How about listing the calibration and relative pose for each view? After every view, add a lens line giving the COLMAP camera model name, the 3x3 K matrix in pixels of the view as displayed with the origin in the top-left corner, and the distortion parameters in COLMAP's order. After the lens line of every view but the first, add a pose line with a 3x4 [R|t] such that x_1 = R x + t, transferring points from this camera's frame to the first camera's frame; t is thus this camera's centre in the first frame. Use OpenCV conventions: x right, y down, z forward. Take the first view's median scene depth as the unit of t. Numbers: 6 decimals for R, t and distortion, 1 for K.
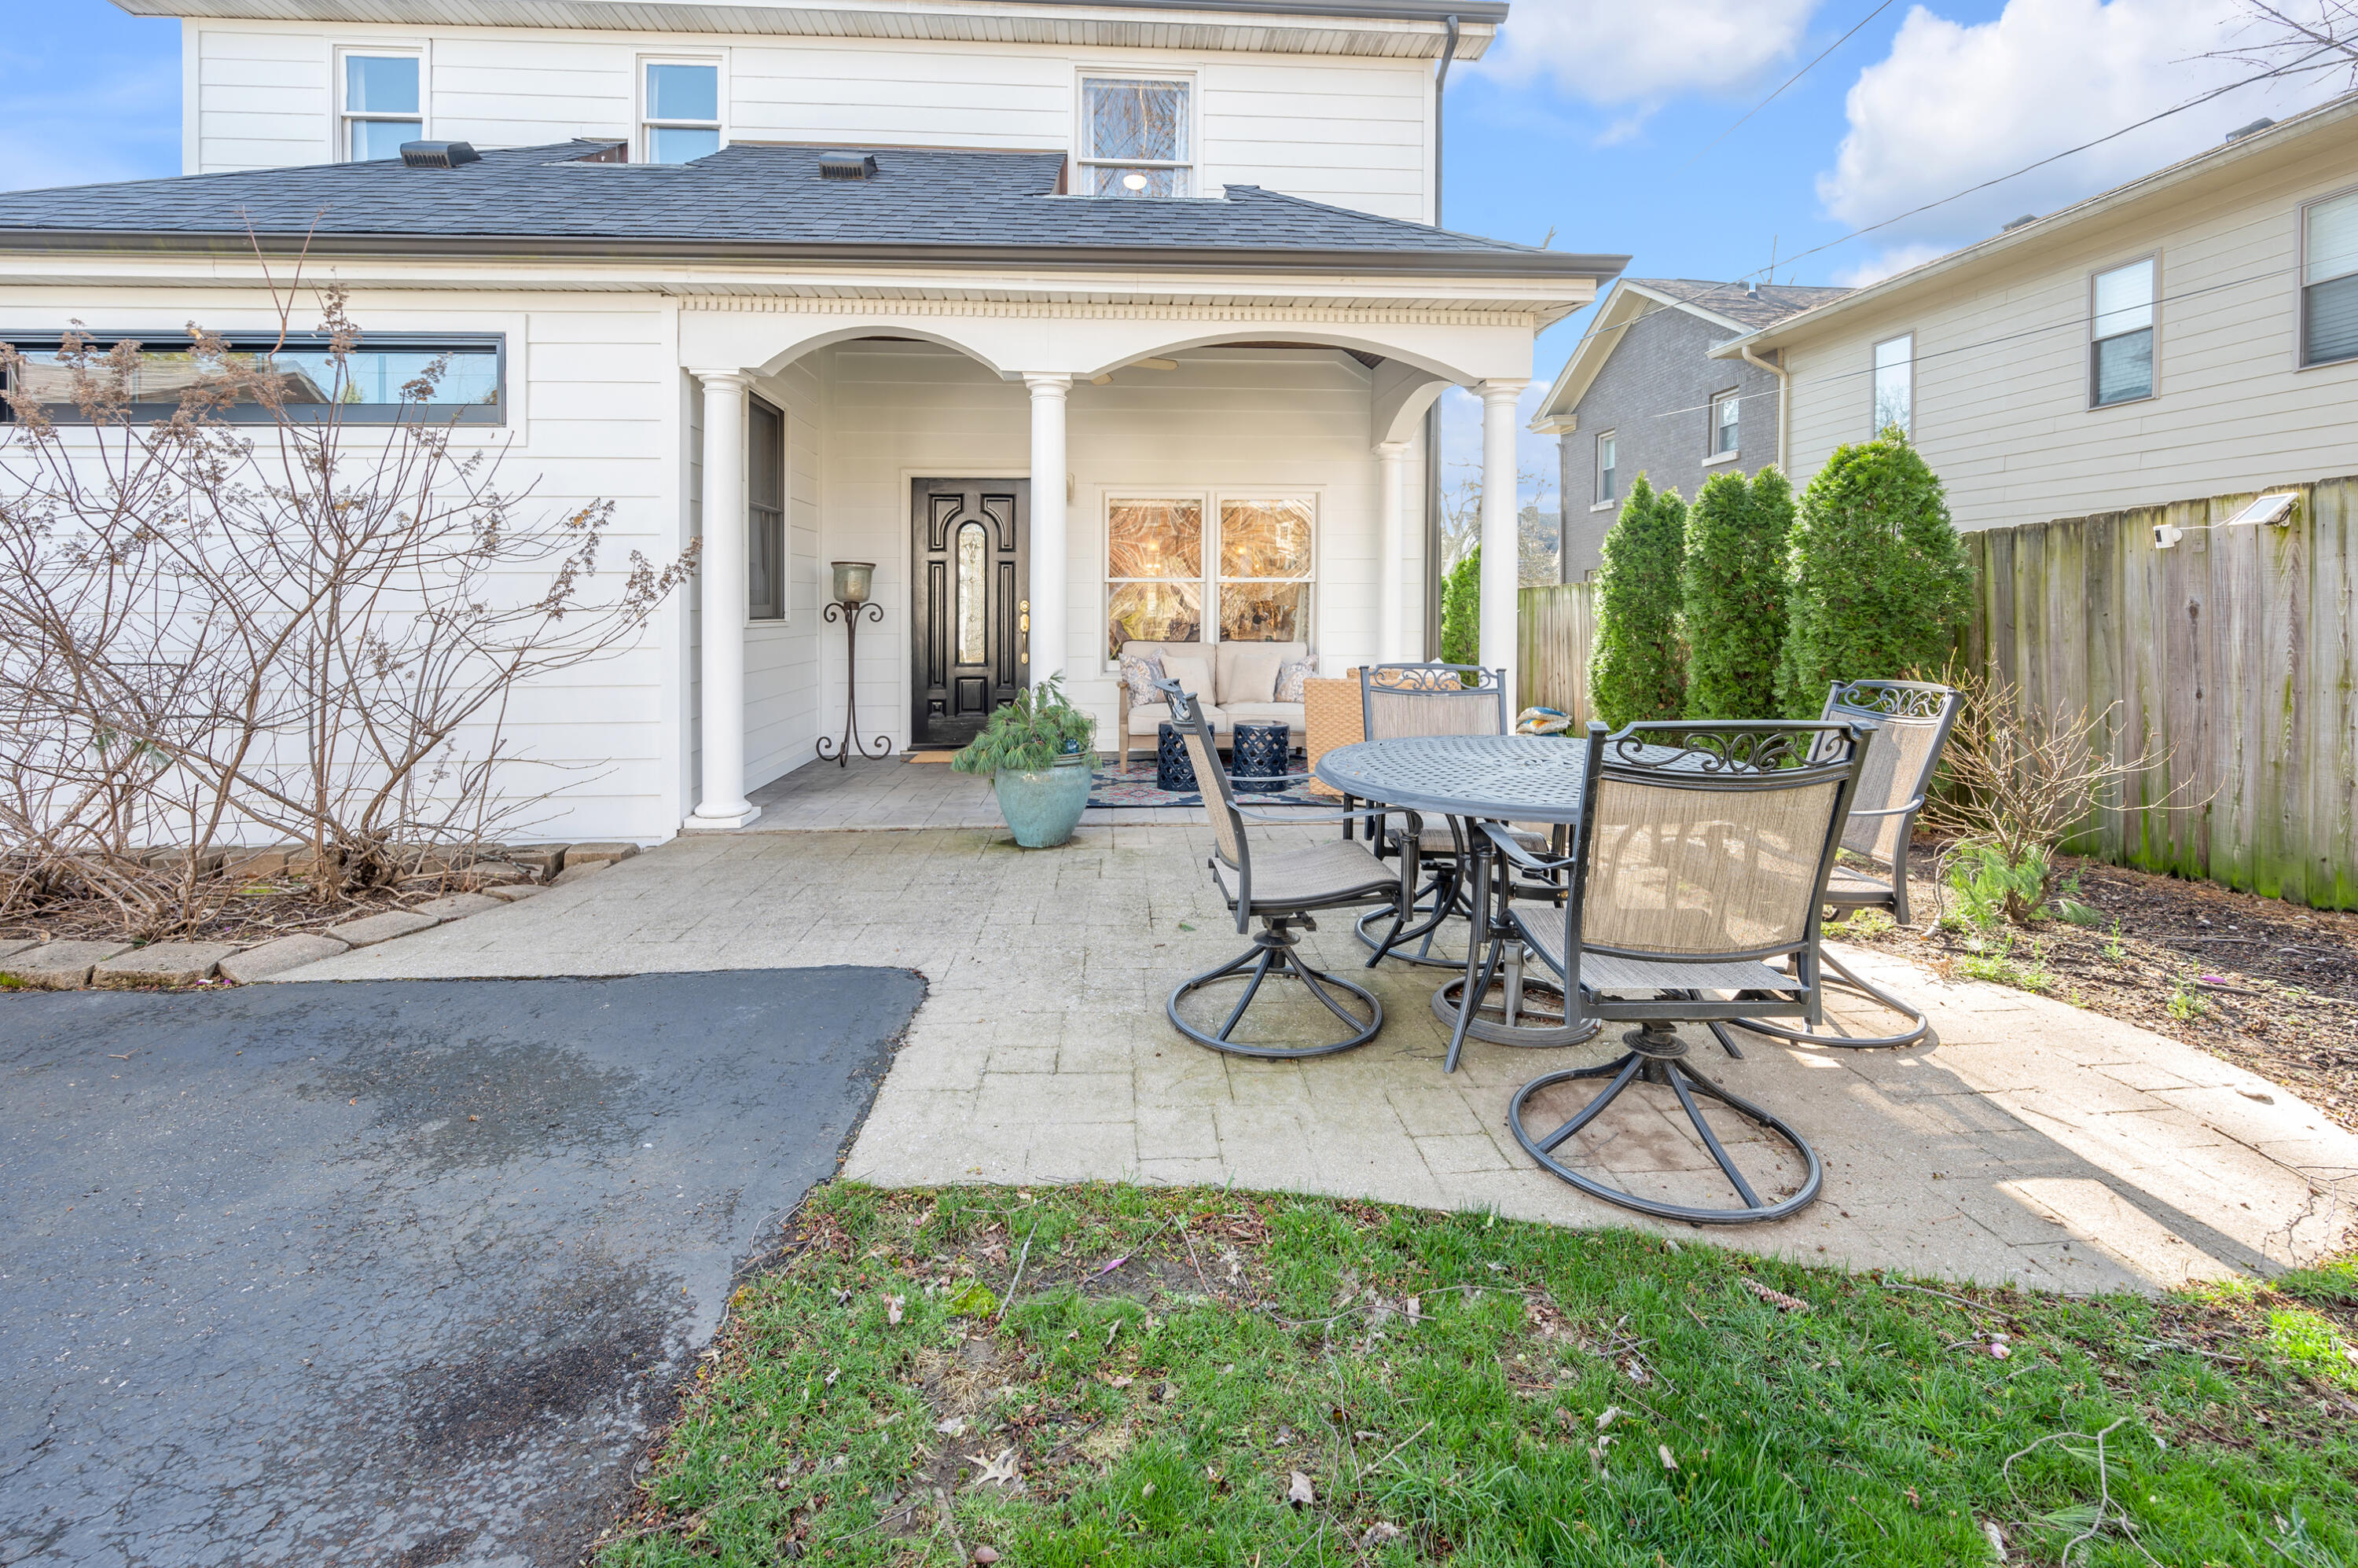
lens RADIAL K [[1007.6, 0, 1144.3], [0, 1007.6, 630.4], [0, 0, 1]] dist [0.000237, -0.000088]
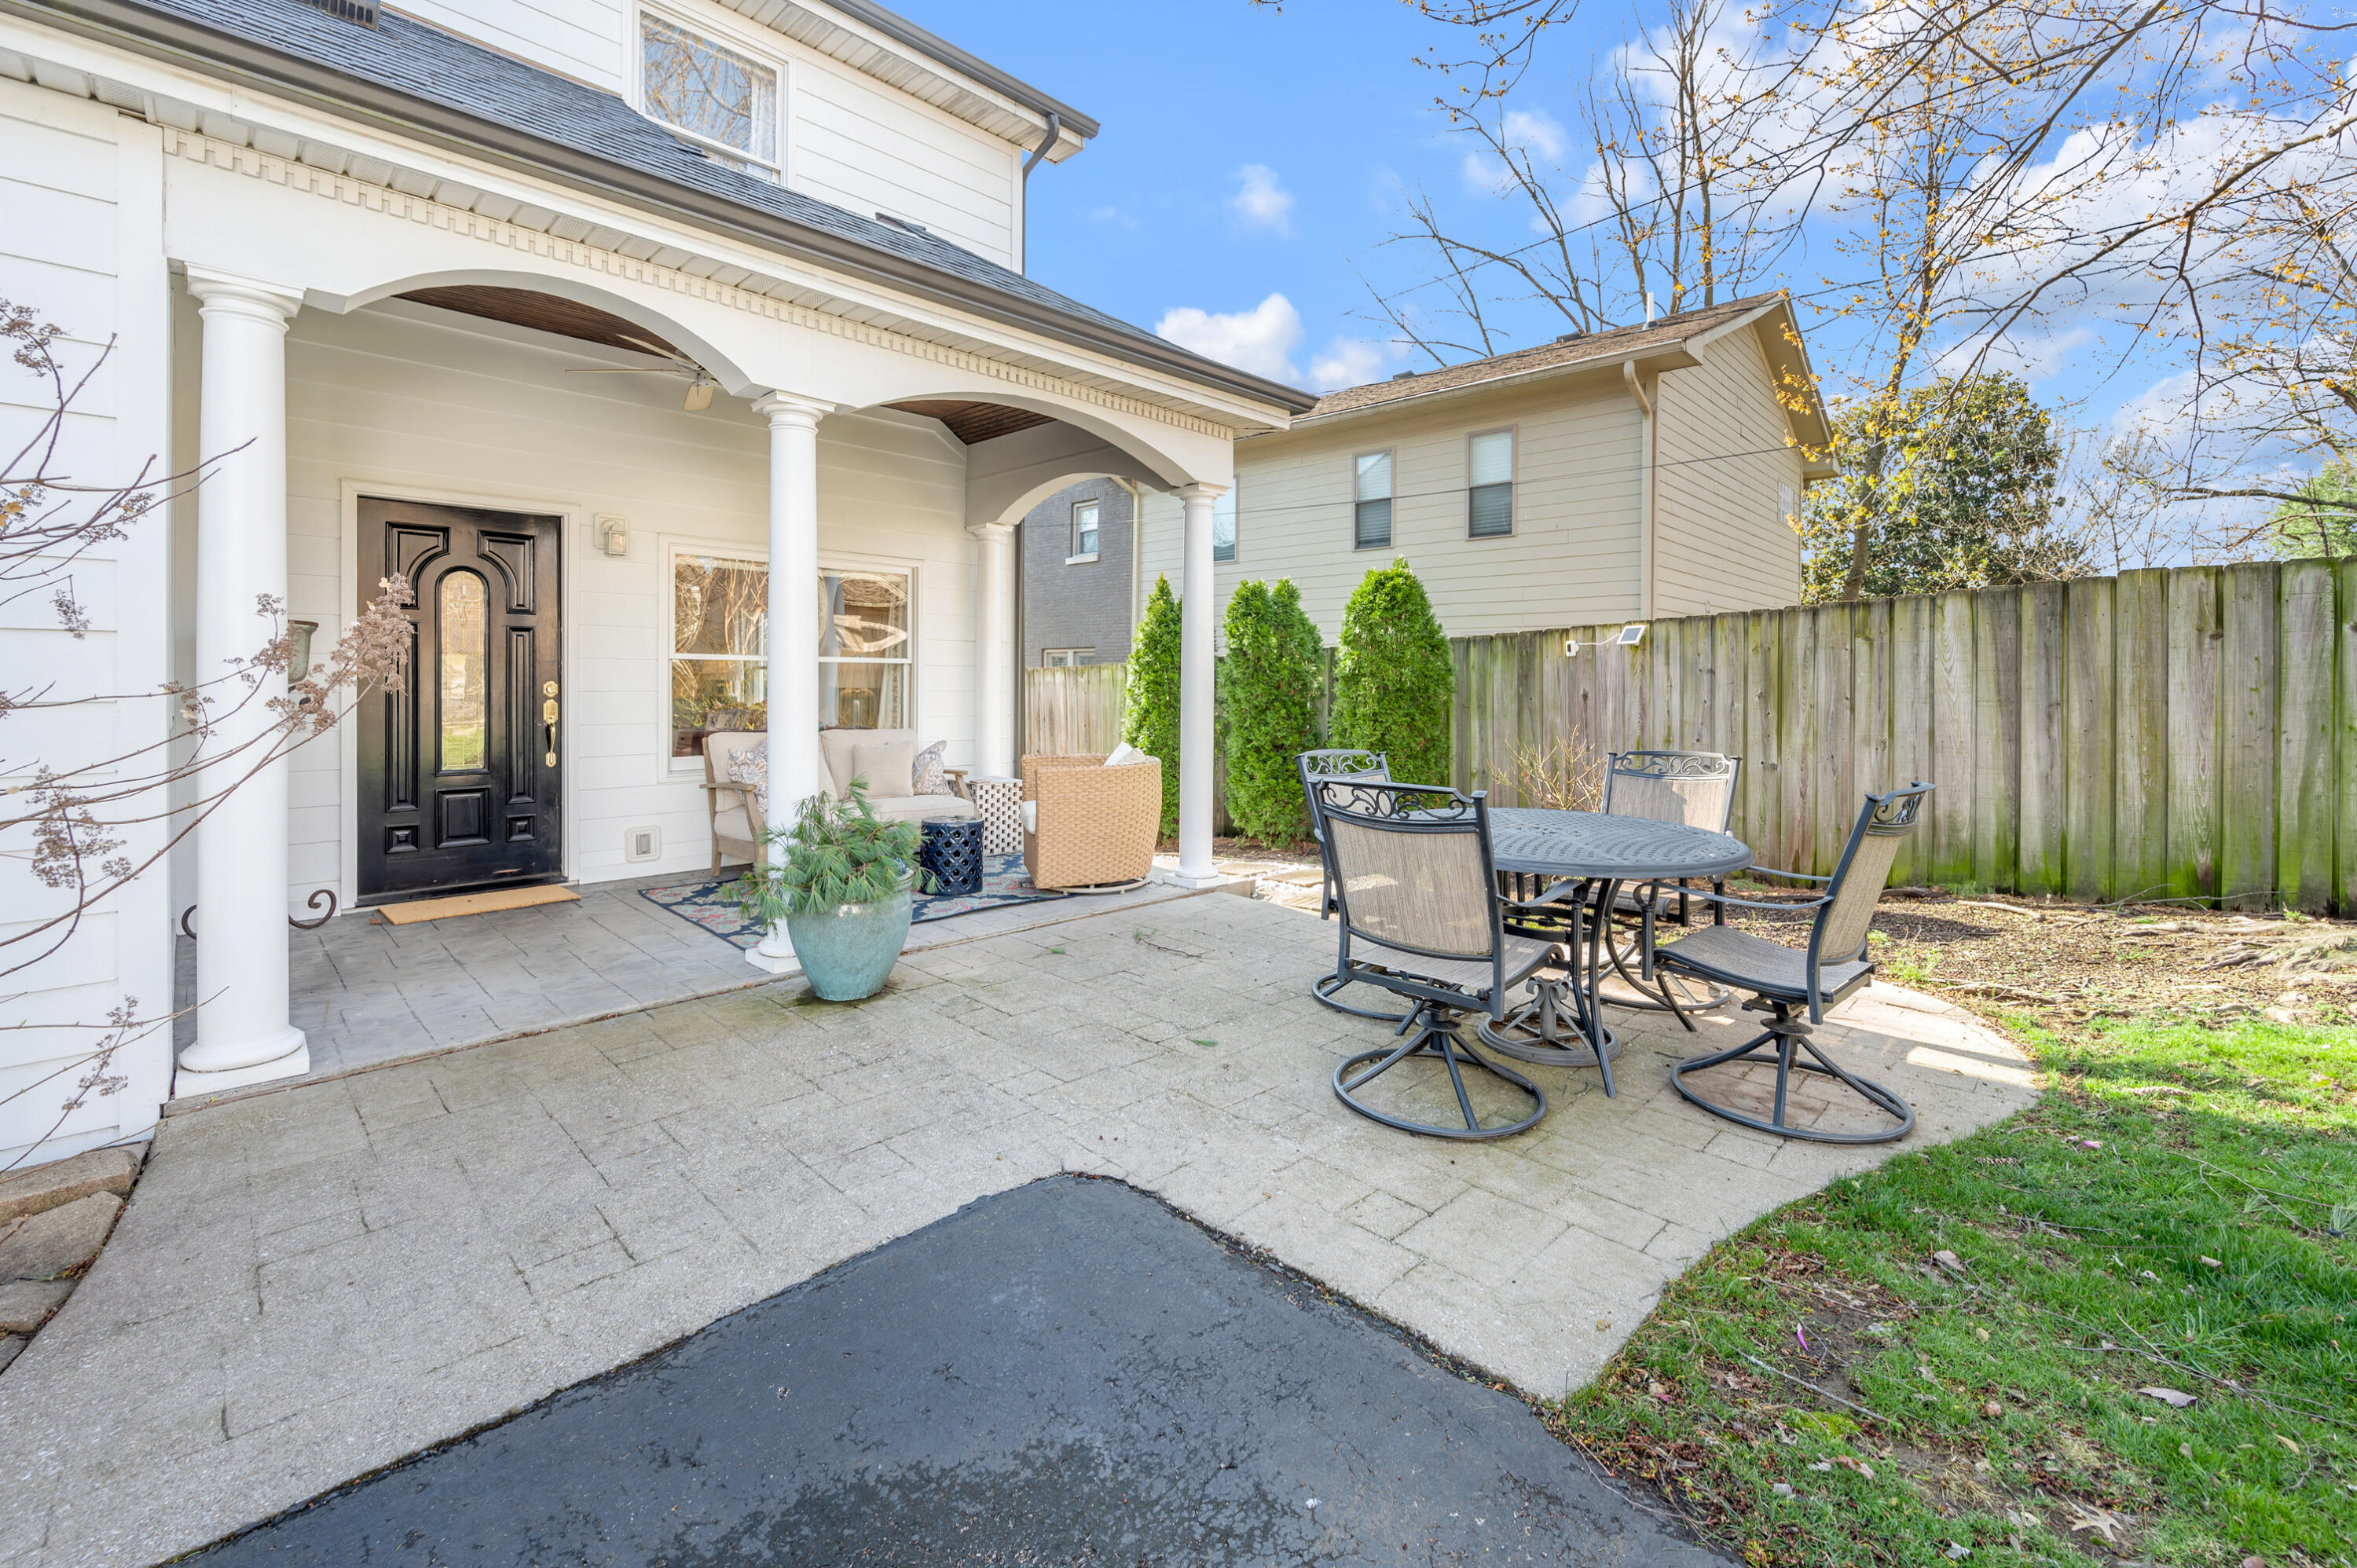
lens RADIAL K [[1010.5, 0, 1147.6], [0, 1010.5, 706.9], [0, 0, 1]] dist [-0.002311, -0.000027]
pose [[0.739757, -0.011275, 0.672780, -0.442541], [0.010519, 0.999931, 0.005192, -0.015463], [-0.672792, 0.003237, 0.739824, 0.242314]]
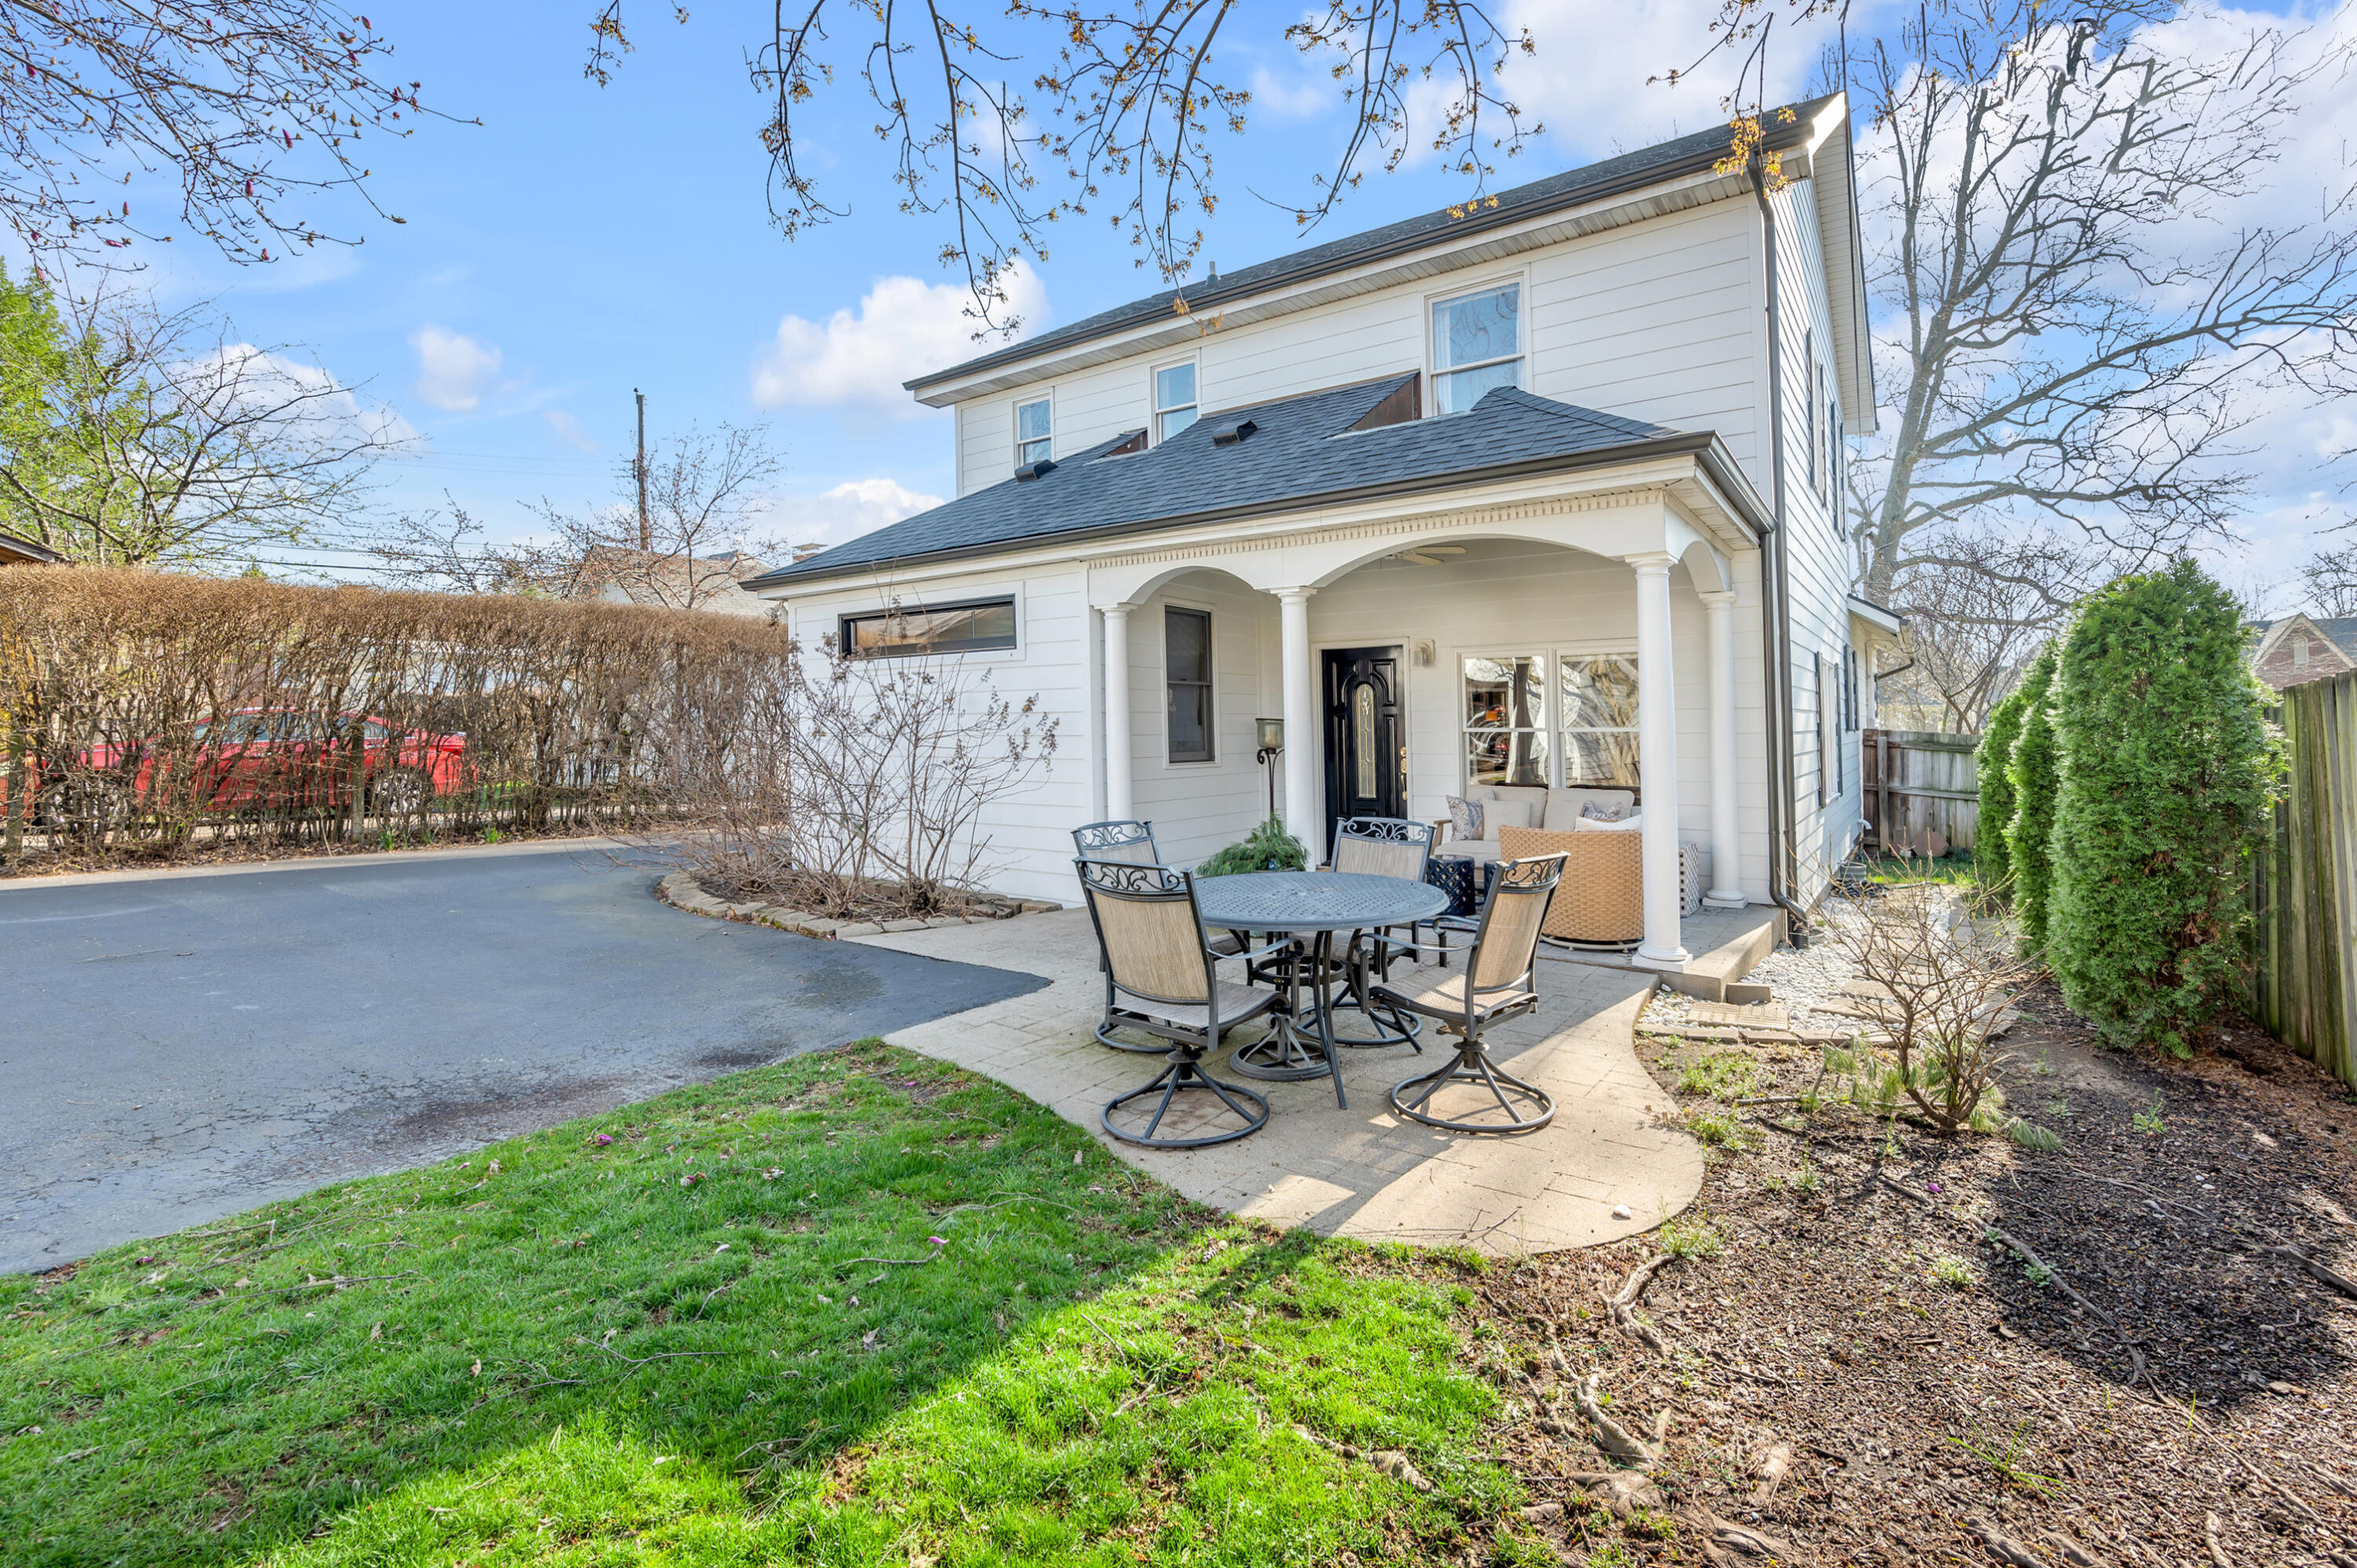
lens RADIAL K [[955.8, 0, 1182.9], [0, 955.8, 774.7], [0, 0, 1]] dist [-0.001265, -0.000177]
pose [[0.789832, 0.022393, -0.612914, 0.612300], [-0.008229, 0.999630, 0.025918, -0.038995], [0.613267, -0.015427, 0.789725, -0.098613]]
